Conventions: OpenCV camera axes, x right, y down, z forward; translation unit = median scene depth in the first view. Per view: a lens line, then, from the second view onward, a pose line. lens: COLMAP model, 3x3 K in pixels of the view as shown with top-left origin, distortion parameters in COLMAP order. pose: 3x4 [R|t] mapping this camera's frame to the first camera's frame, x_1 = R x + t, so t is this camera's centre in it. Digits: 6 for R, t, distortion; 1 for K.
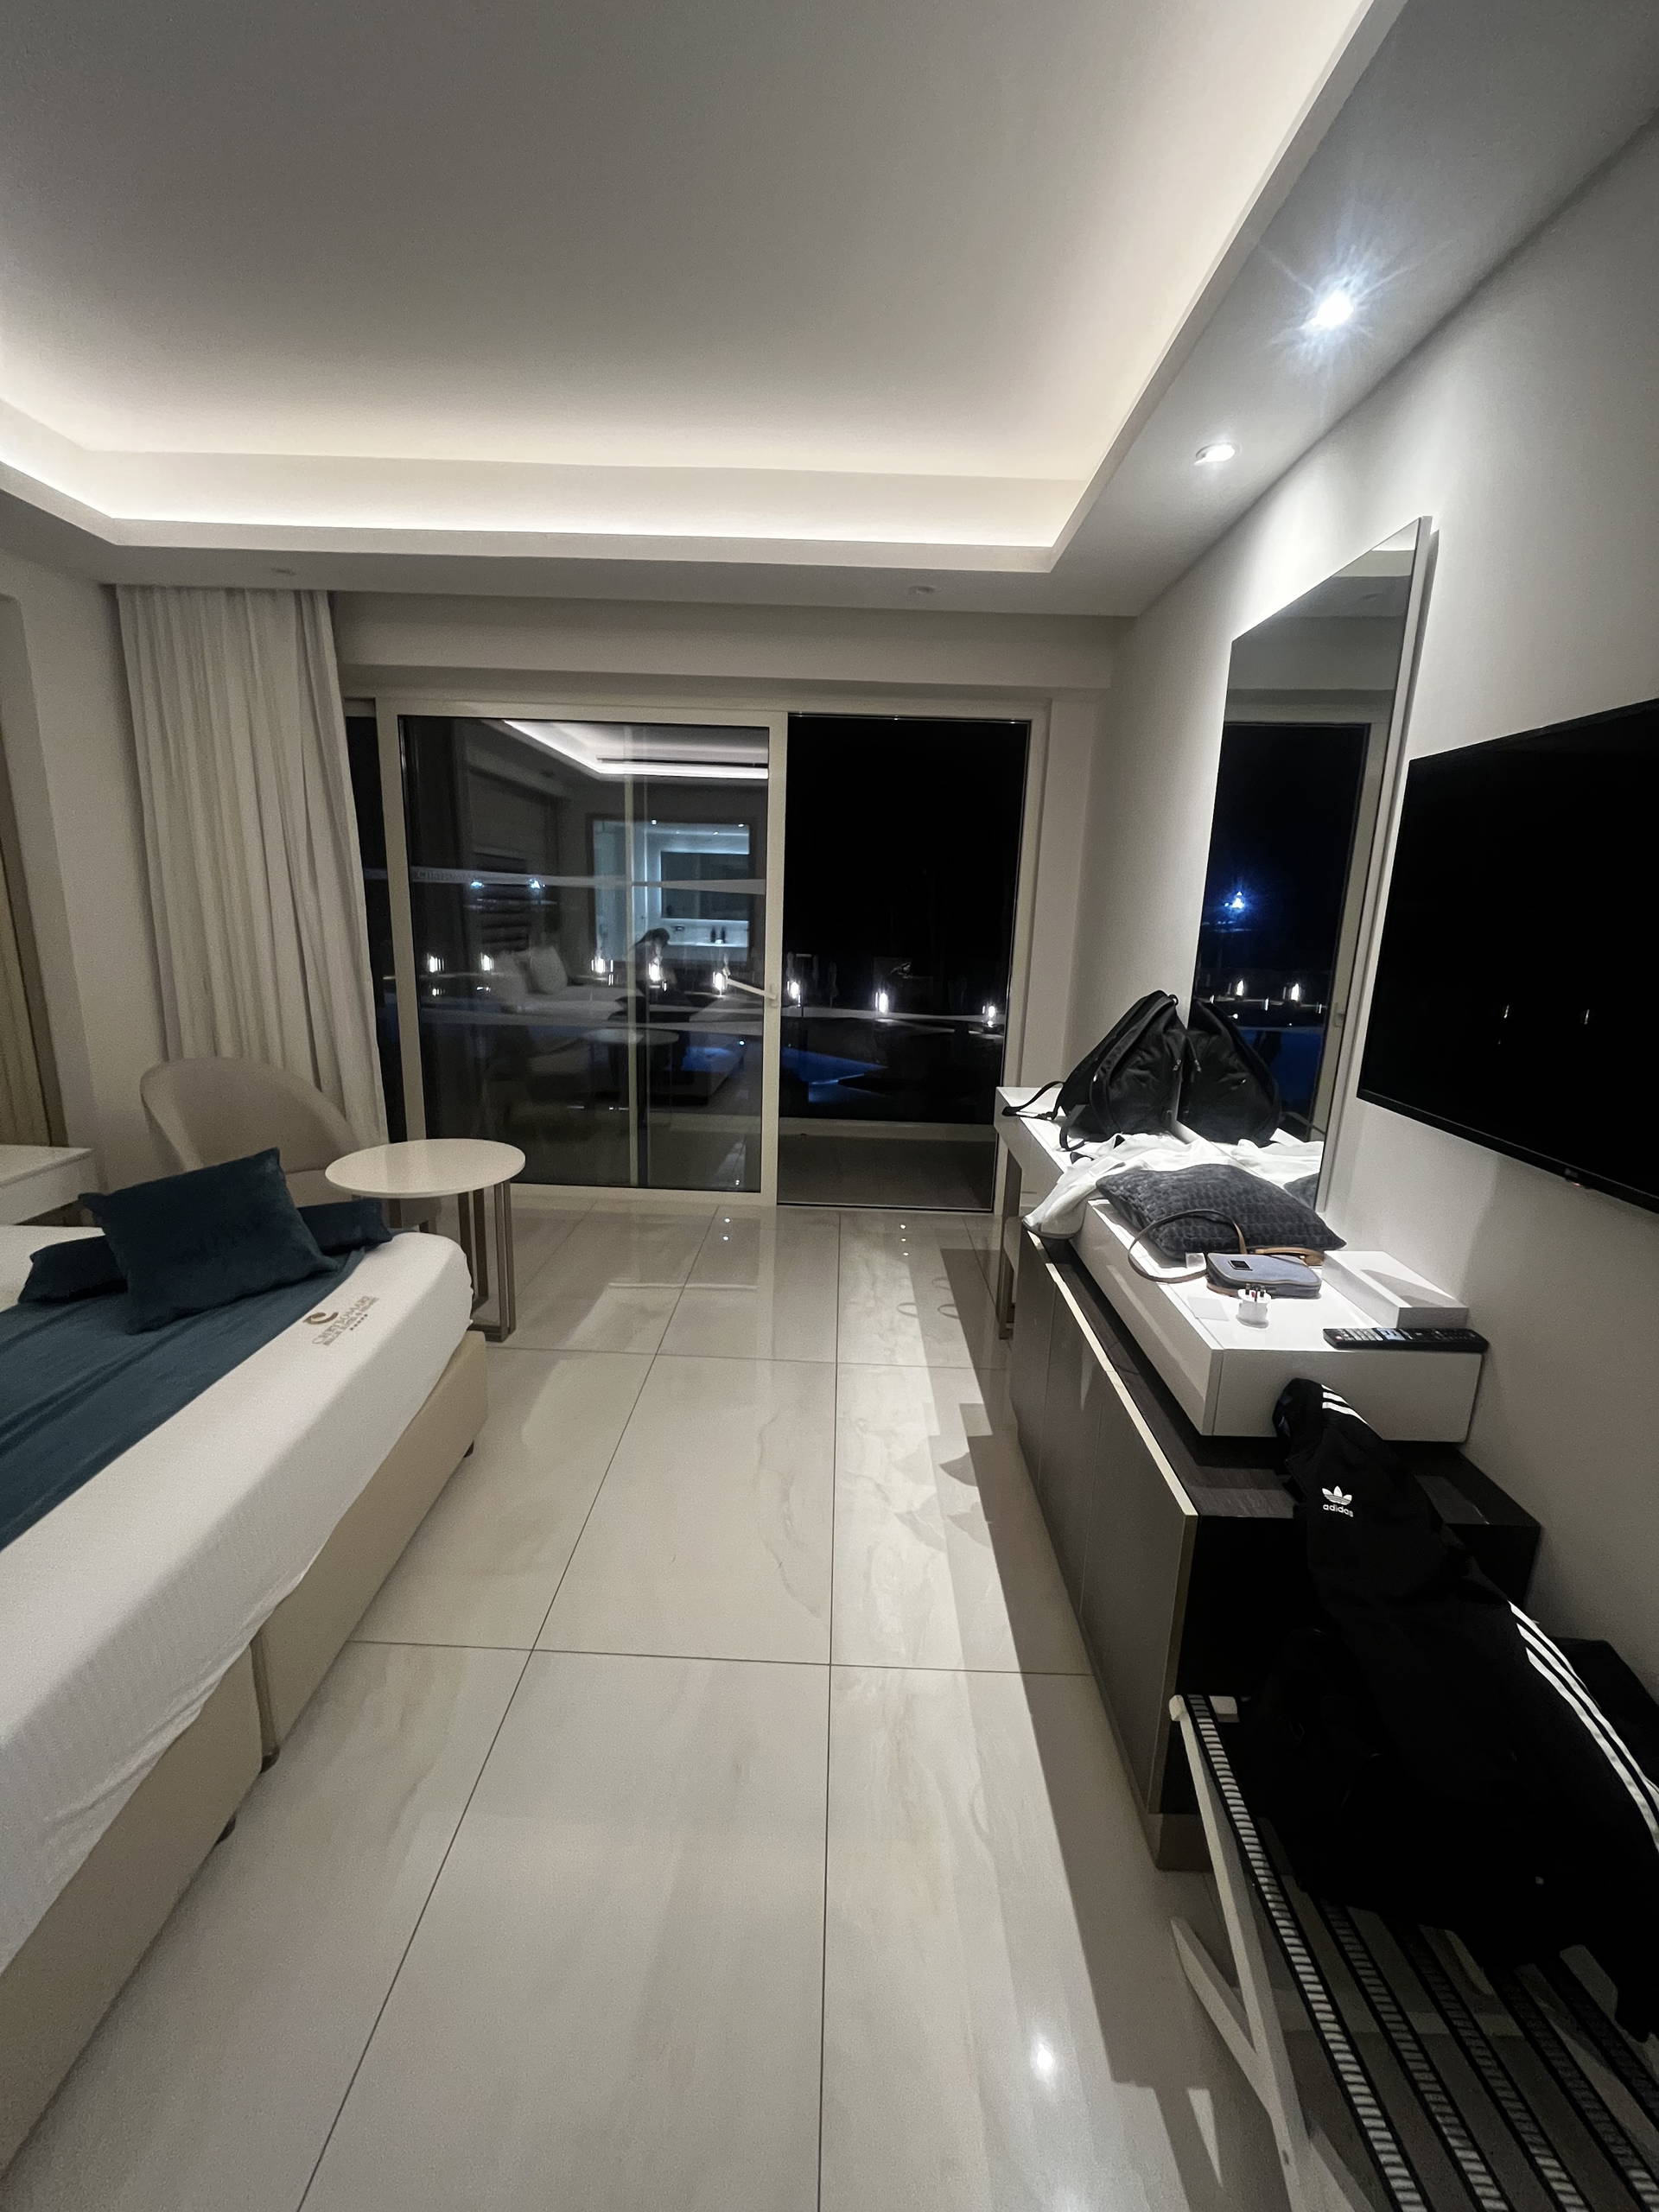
lens RADIAL K [[899.7, 0, 831.8], [0, 899.7, 1099.6], [0, 0, 1]] dist [-0.003238, -0.000034]
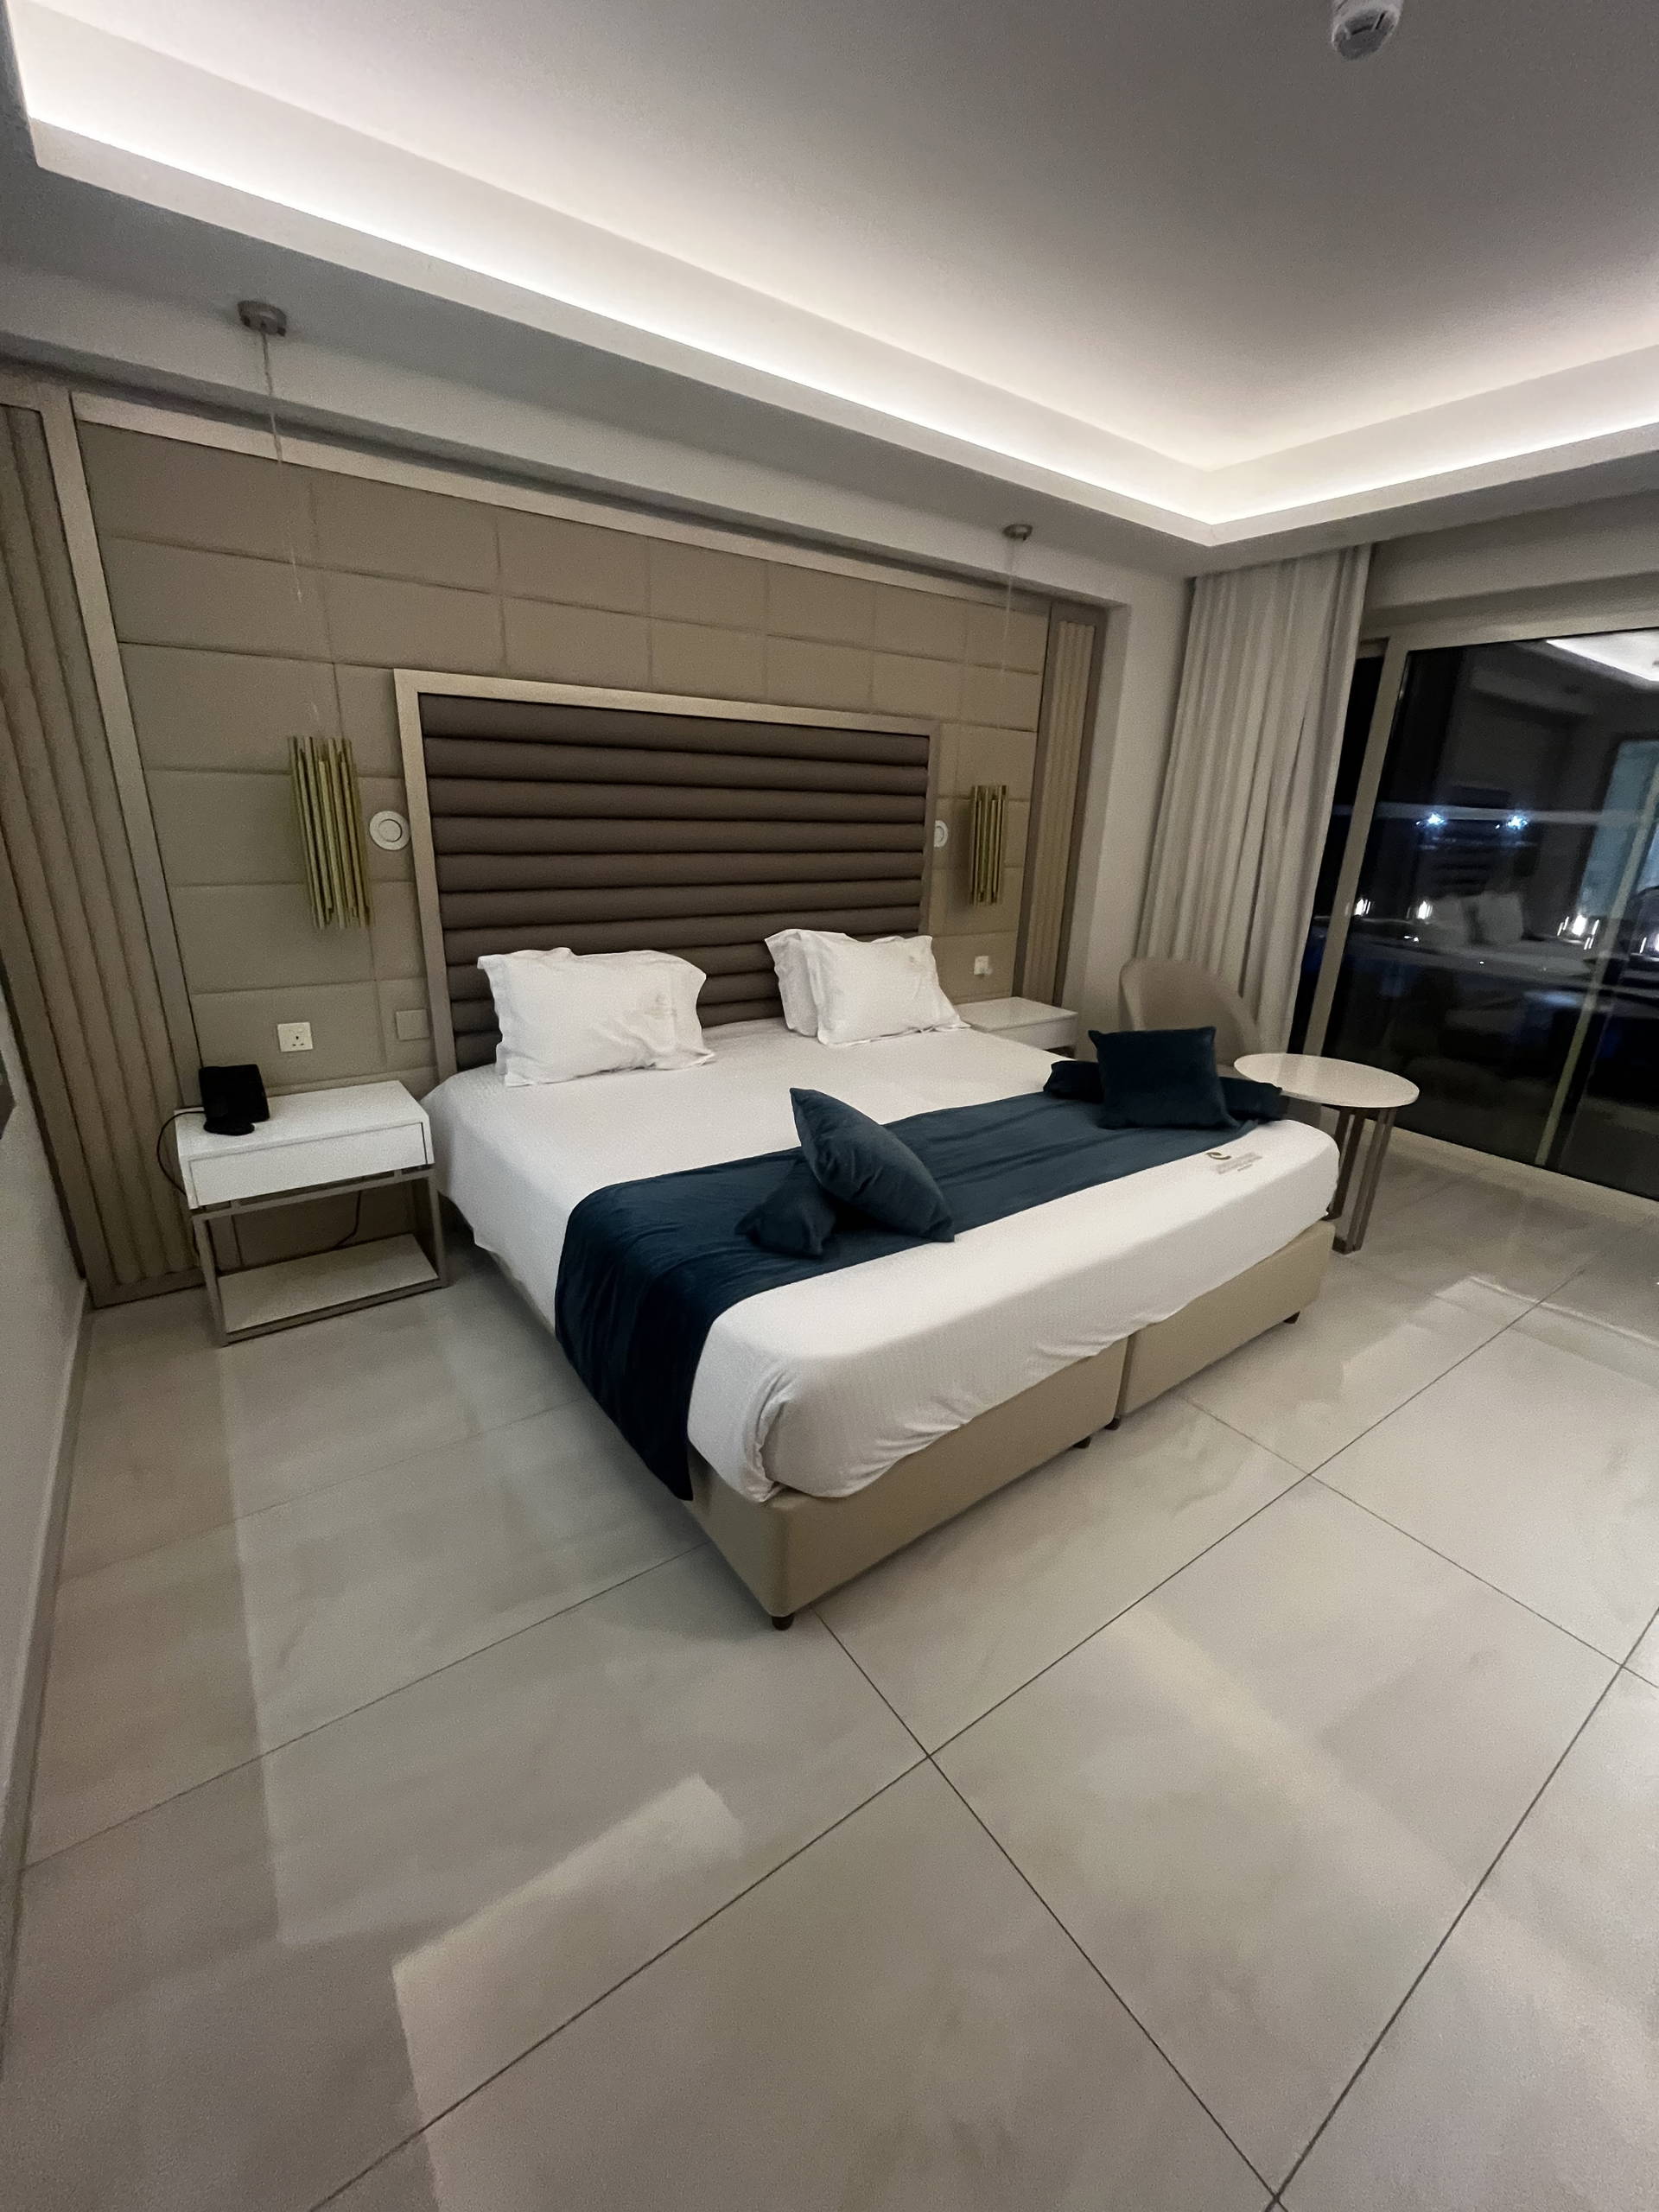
lens RADIAL K [[899.7, 0, 831.8], [0, 899.7, 1099.6], [0, 0, 1]] dist [-0.003238, -0.000034]
pose [[0.590569, 0.244577, -0.769032, 0.048506], [-0.192729, 0.968137, 0.159896, 0.033801], [0.783635, 0.053785, 0.618889, -0.142482]]
